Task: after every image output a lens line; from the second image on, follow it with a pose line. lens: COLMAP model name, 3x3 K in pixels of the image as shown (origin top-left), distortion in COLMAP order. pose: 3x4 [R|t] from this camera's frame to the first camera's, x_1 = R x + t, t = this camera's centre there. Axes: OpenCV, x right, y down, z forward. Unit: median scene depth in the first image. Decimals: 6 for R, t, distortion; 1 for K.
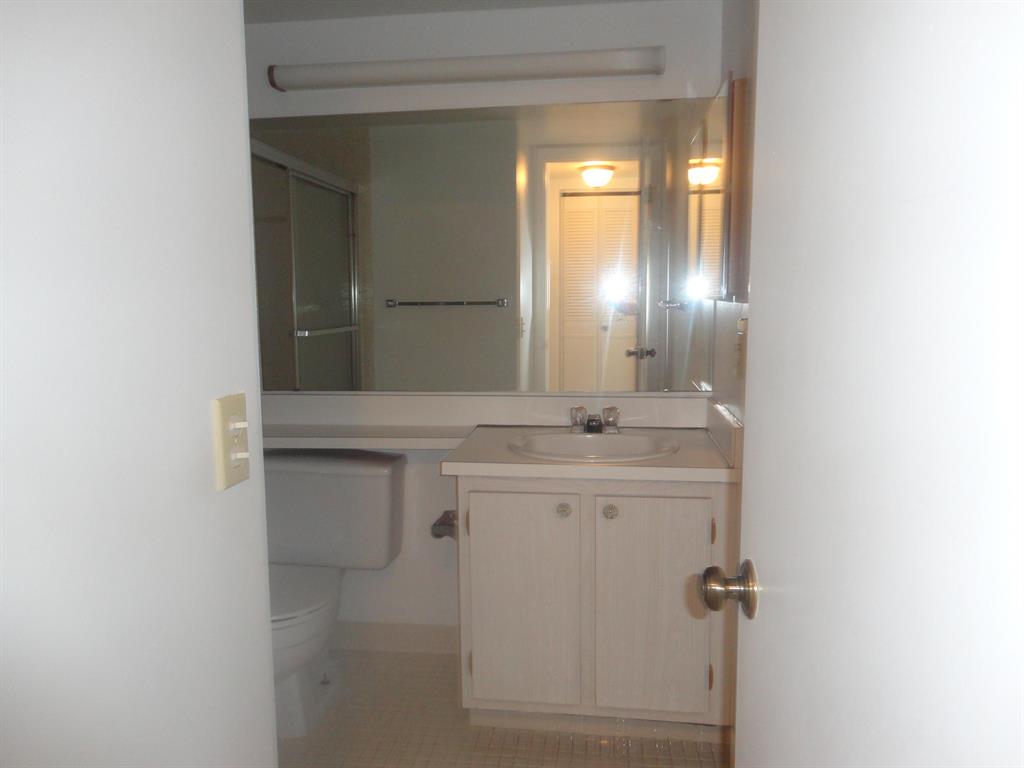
lens RADIAL K [[760.3, 0, 507.0], [0, 760.3, 386.8], [0, 0, 1]] dist [-0.018051, 0.006755]
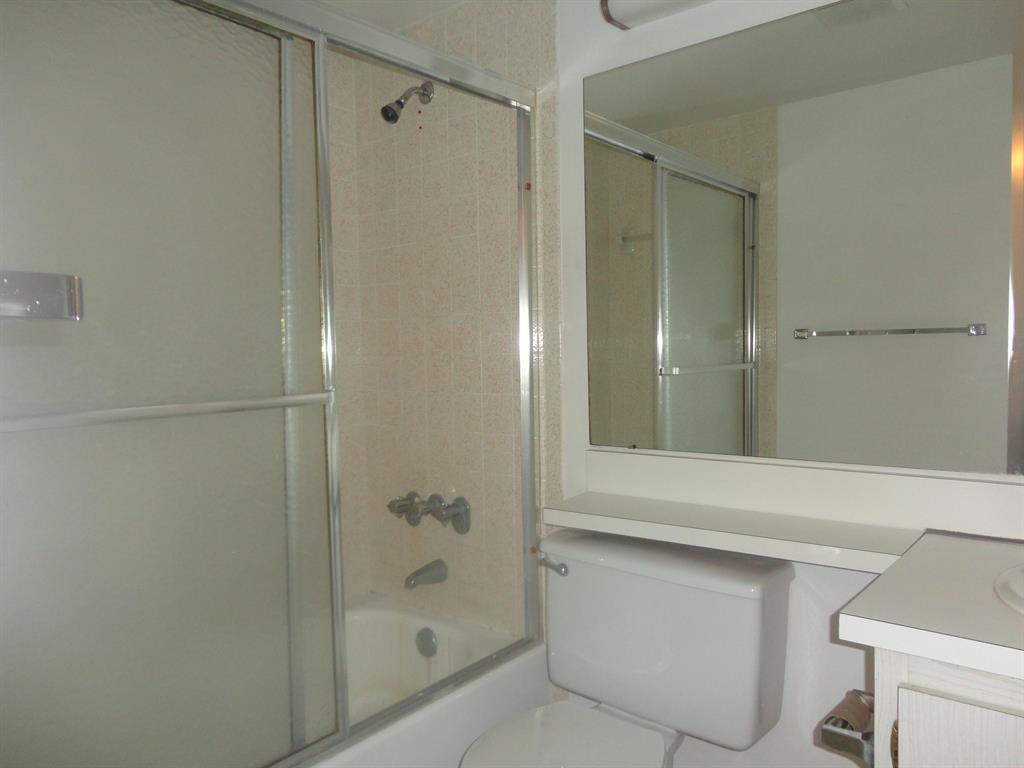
lens RADIAL K [[760.3, 0, 507.0], [0, 760.3, 386.8], [0, 0, 1]] dist [-0.018051, 0.006755]
pose [[0.849079, 0.011453, -0.528142, -0.006548], [-0.046302, 0.997531, -0.052807, -0.007389], [0.526233, 0.069292, 0.847512, 0.286064]]
